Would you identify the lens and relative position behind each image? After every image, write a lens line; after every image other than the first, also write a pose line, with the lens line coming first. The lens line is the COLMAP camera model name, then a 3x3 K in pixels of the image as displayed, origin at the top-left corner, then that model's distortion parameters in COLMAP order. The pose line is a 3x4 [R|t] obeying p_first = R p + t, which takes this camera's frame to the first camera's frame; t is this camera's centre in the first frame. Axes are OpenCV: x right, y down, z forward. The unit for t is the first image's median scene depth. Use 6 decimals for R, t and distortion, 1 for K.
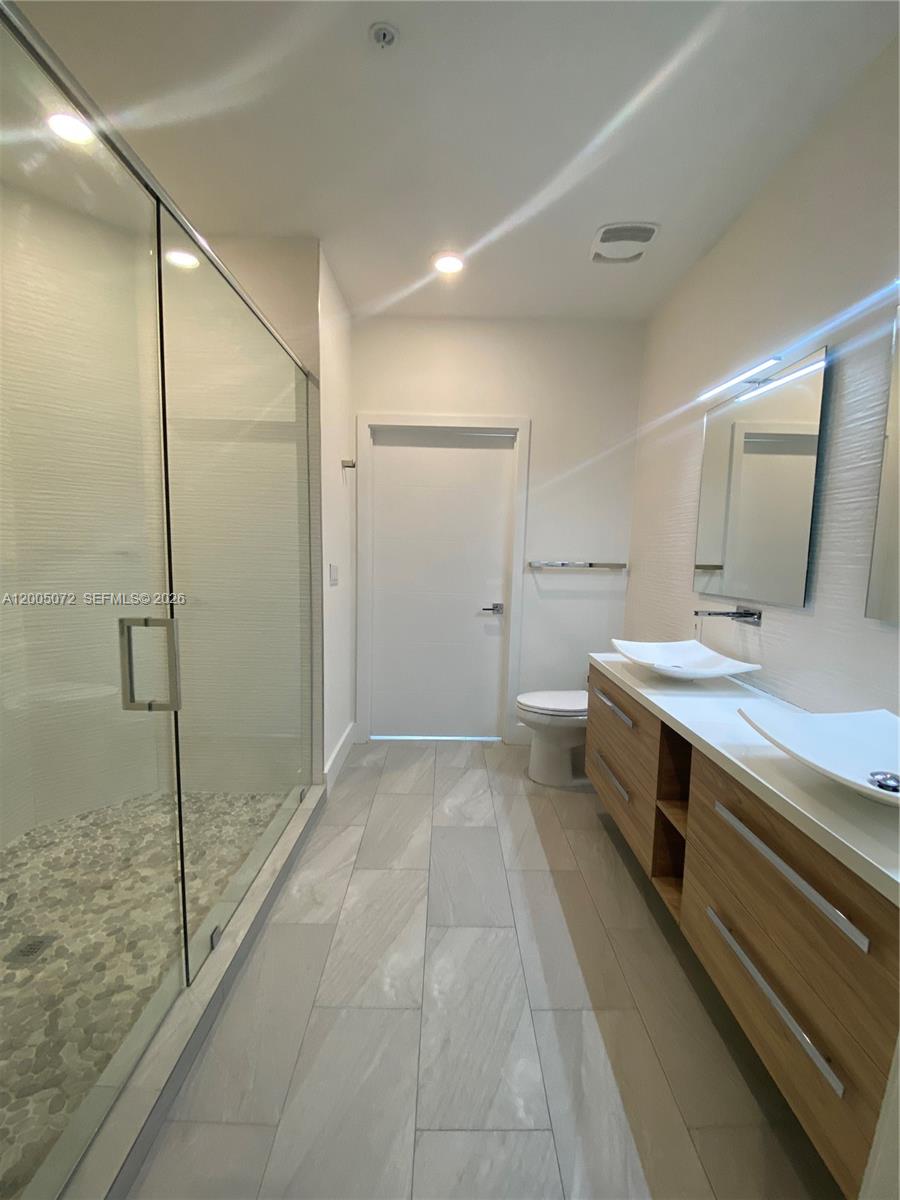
lens RADIAL K [[479.3, 0, 465.1], [0, 479.3, 598.4], [0, 0, 1]] dist [0.024936, -0.021066]
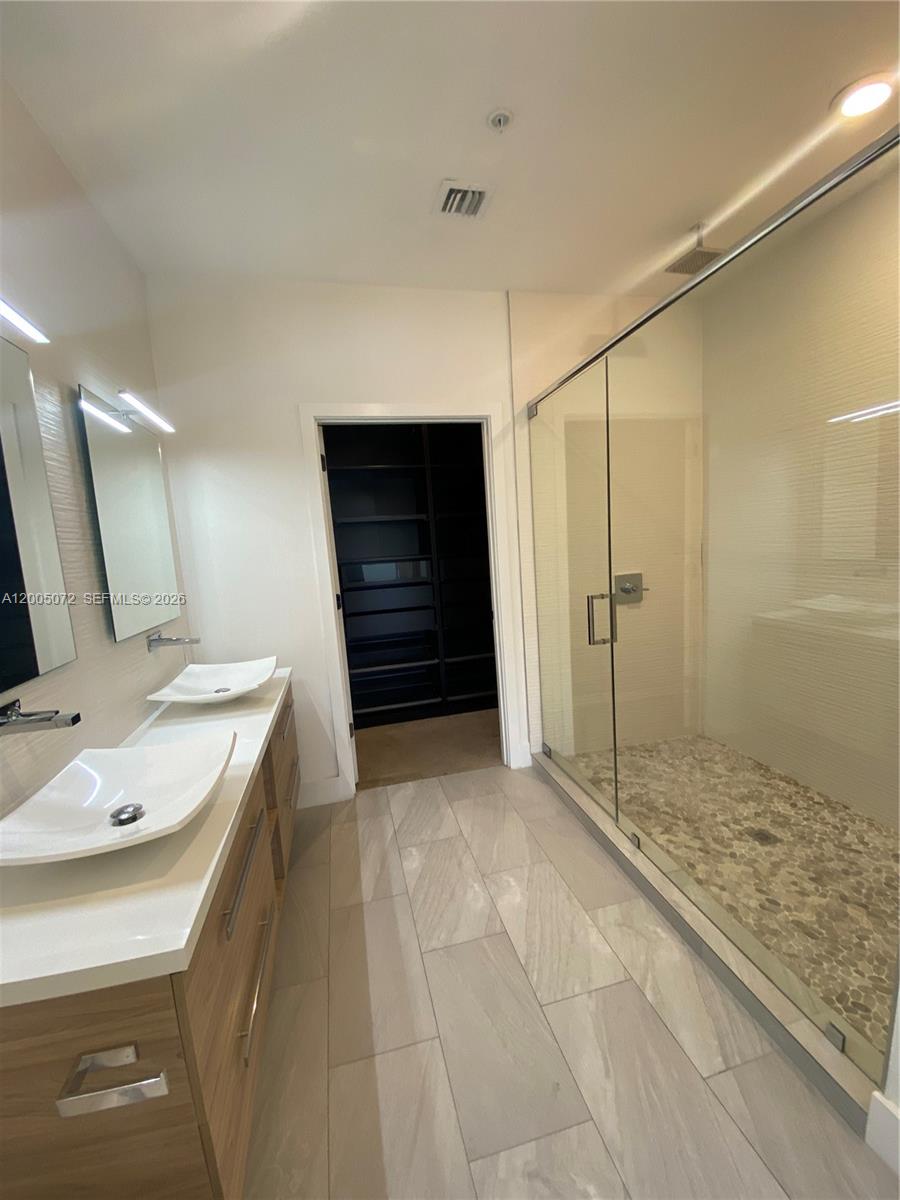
lens RADIAL K [[485.8, 0, 452.8], [0, 485.8, 606.1], [0, 0, 1]] dist [0.026742, -0.022687]
pose [[-0.978161, 0.069525, -0.195878, 0.198583], [0.024339, 0.974228, 0.224248, -0.250234], [0.206420, 0.214583, -0.954644, 1.915023]]
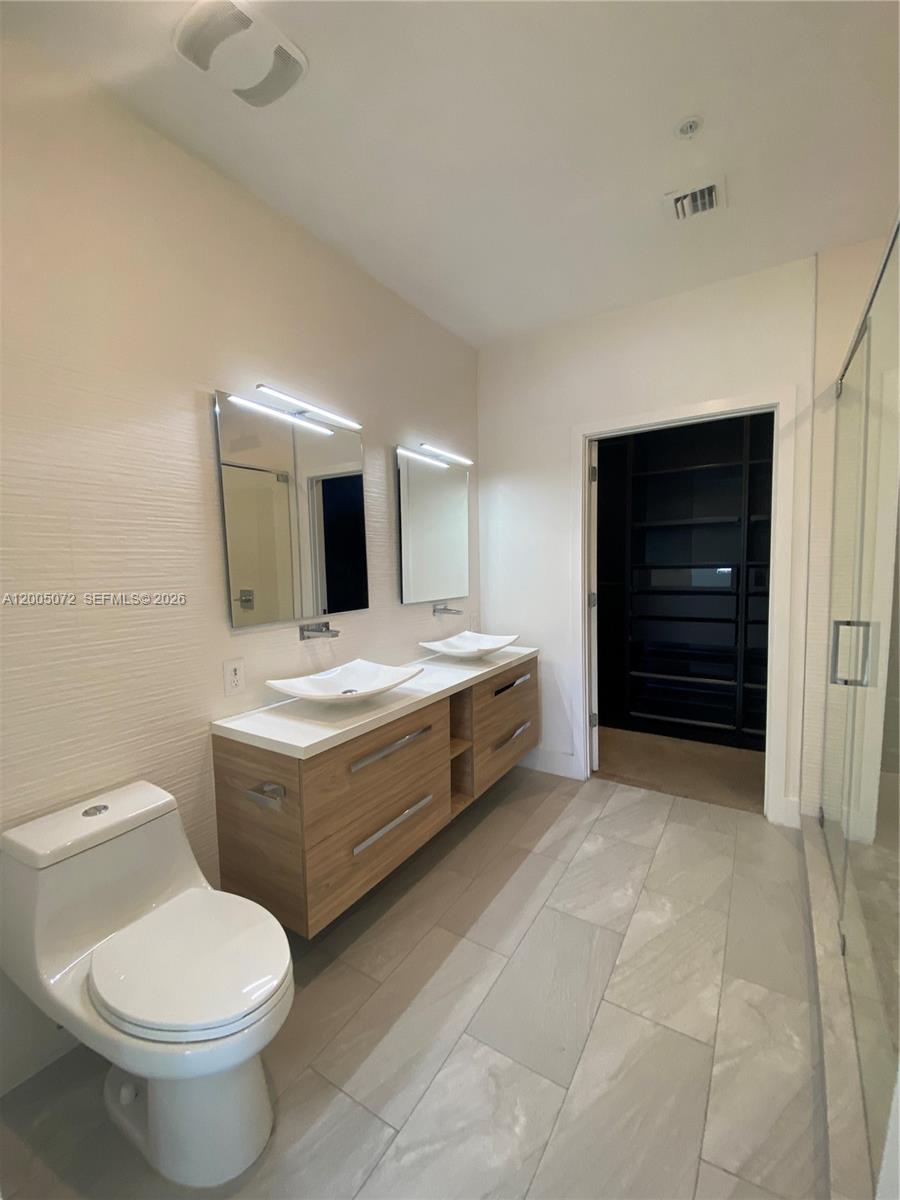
lens RADIAL K [[485.8, 0, 452.8], [0, 485.8, 606.1], [0, 0, 1]] dist [0.026742, -0.022687]
pose [[-0.826263, -0.052156, 0.560864, -0.342973], [0.059244, 0.982135, 0.178608, -0.234693], [-0.560160, 0.180805, -0.808412, 2.017899]]
